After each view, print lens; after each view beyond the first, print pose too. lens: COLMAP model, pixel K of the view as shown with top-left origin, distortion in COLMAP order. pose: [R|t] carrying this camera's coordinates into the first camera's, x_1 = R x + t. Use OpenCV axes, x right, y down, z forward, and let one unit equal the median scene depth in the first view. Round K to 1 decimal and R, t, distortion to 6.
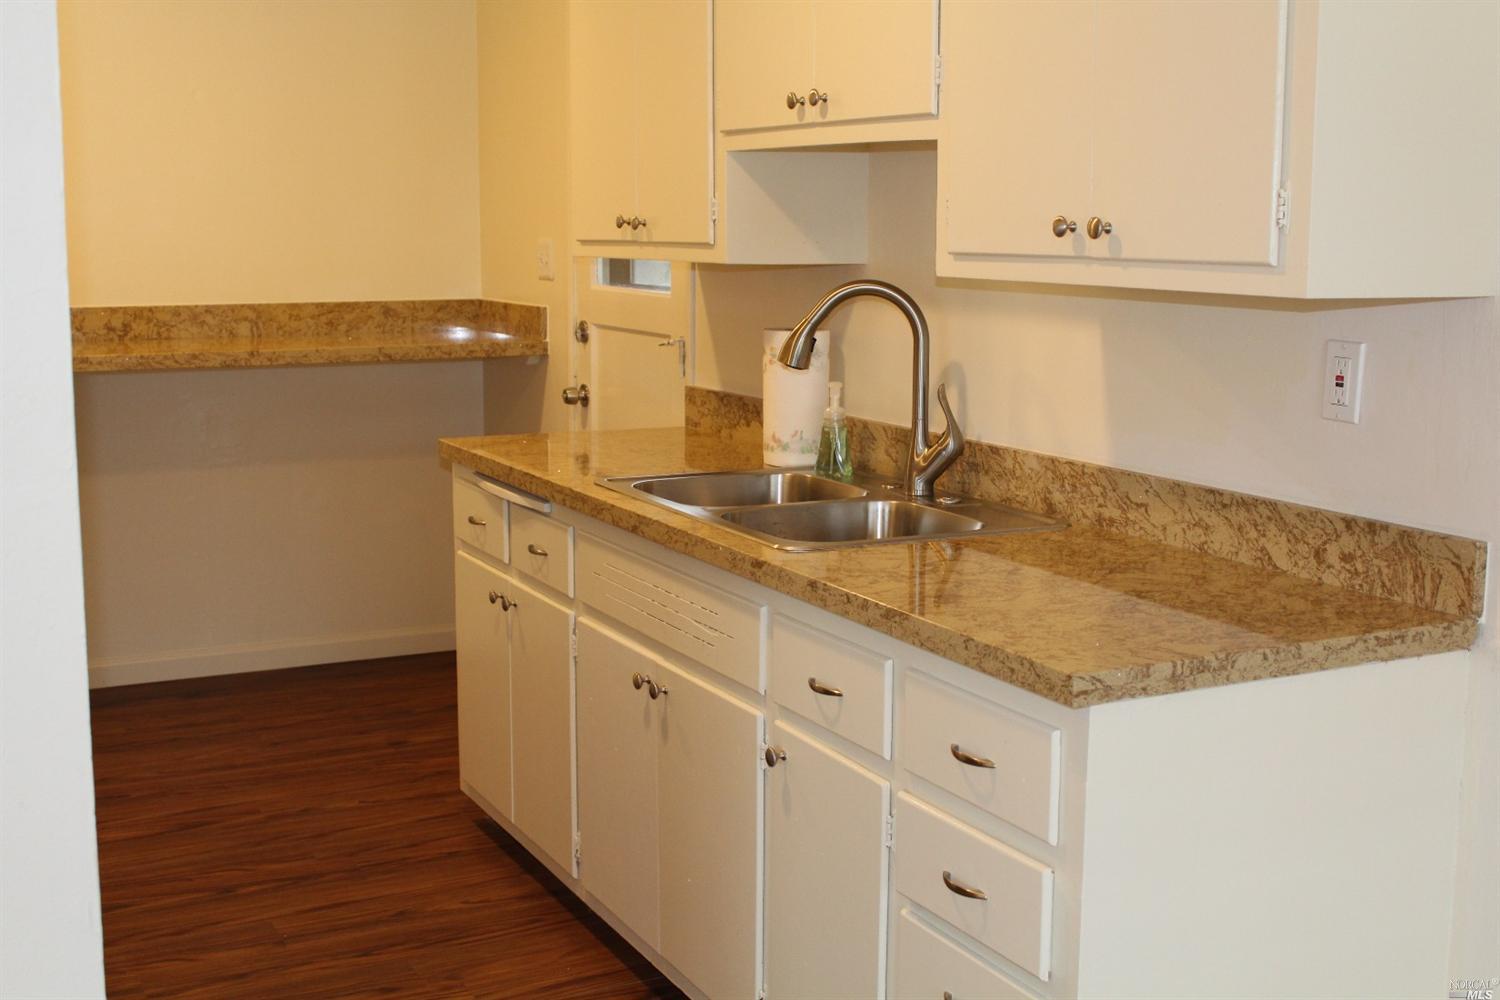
lens RADIAL K [[1826.9, 0, 750.0], [0, 1826.9, 500.0], [0, 0, 1]] dist [-0.067484, 0.038533]
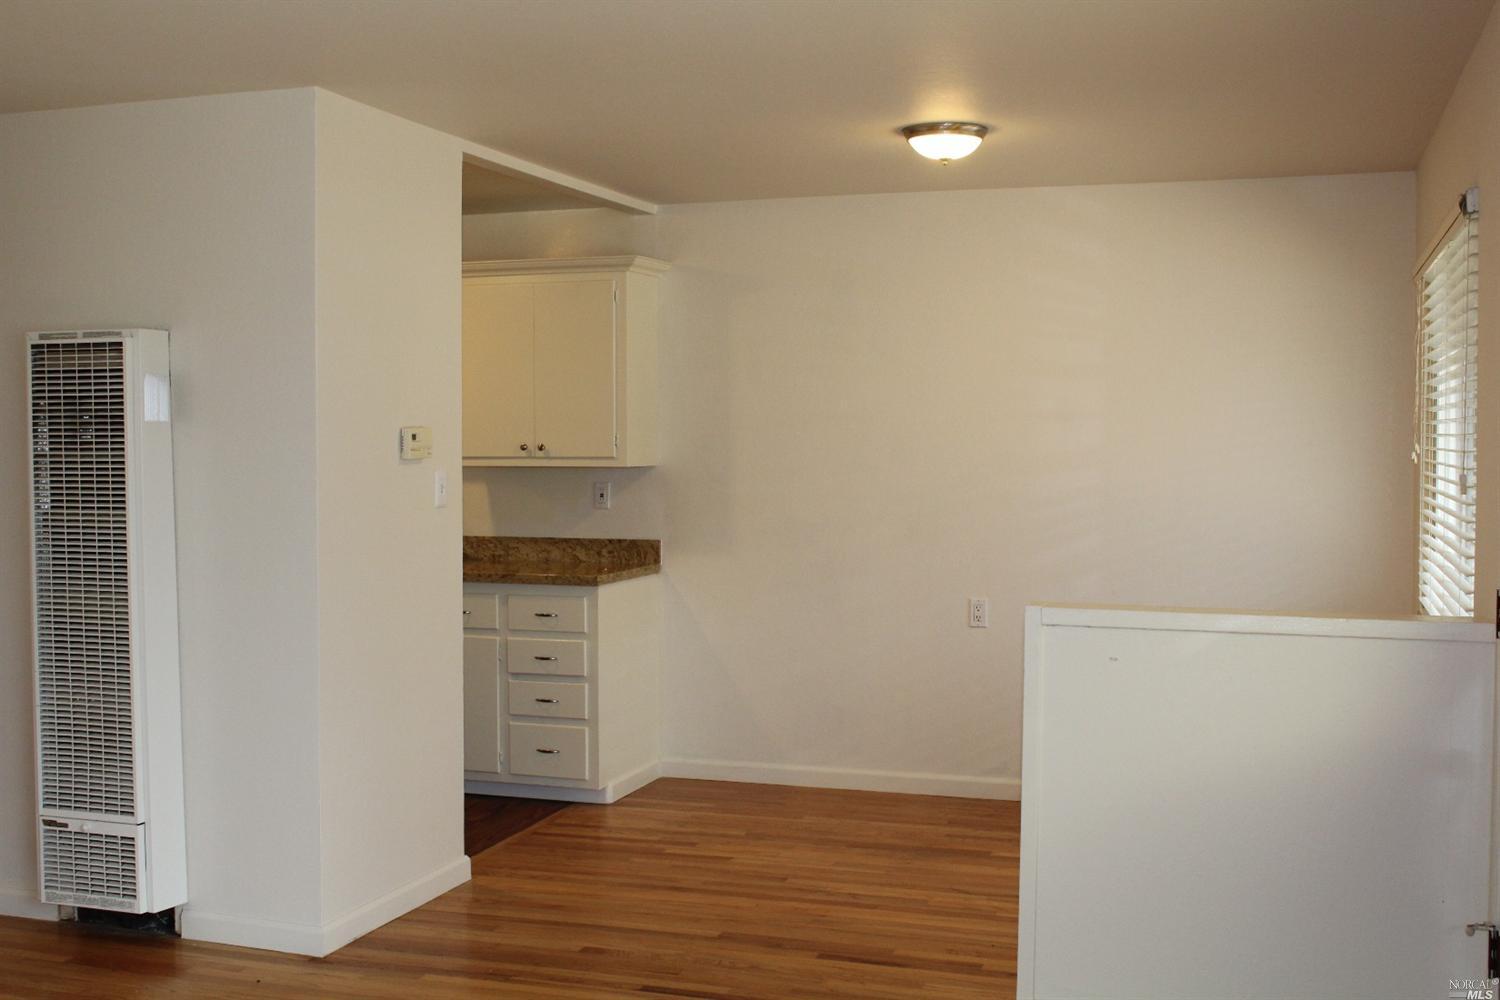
lens RADIAL K [[1650.0, 0, 750.0], [0, 1650.0, 500.0], [0, 0, 1]] dist [0.000761, 0.001885]
pose [[0.711628, -0.032333, 0.701812, -1.595044], [0.111050, 0.991559, -0.066921, 0.171505], [-0.693725, 0.125559, 0.709212, -1.261855]]
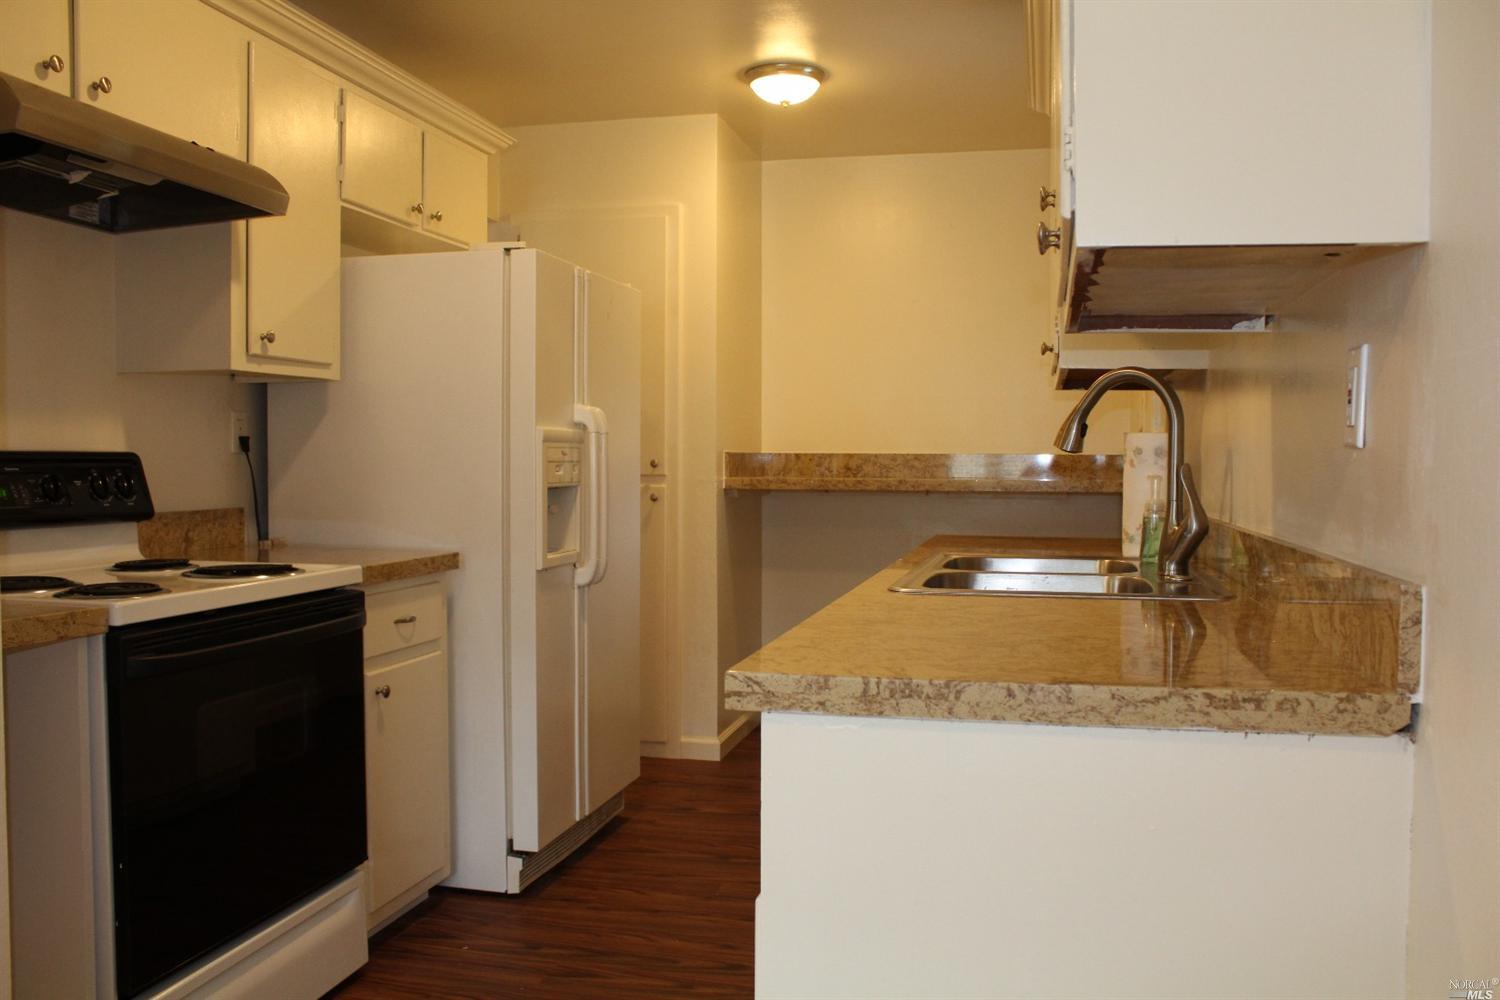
lens RADIAL K [[1258.9, 0, 750.0], [0, 1258.9, 500.0], [0, 0, 1]] dist [-0.146523, 0.126549]
pose [[0.765949, 0.019928, -0.642592, 0.515177], [-0.100611, 0.990920, -0.089194, 0.059223], [0.634980, 0.132970, 0.760999, 0.472750]]
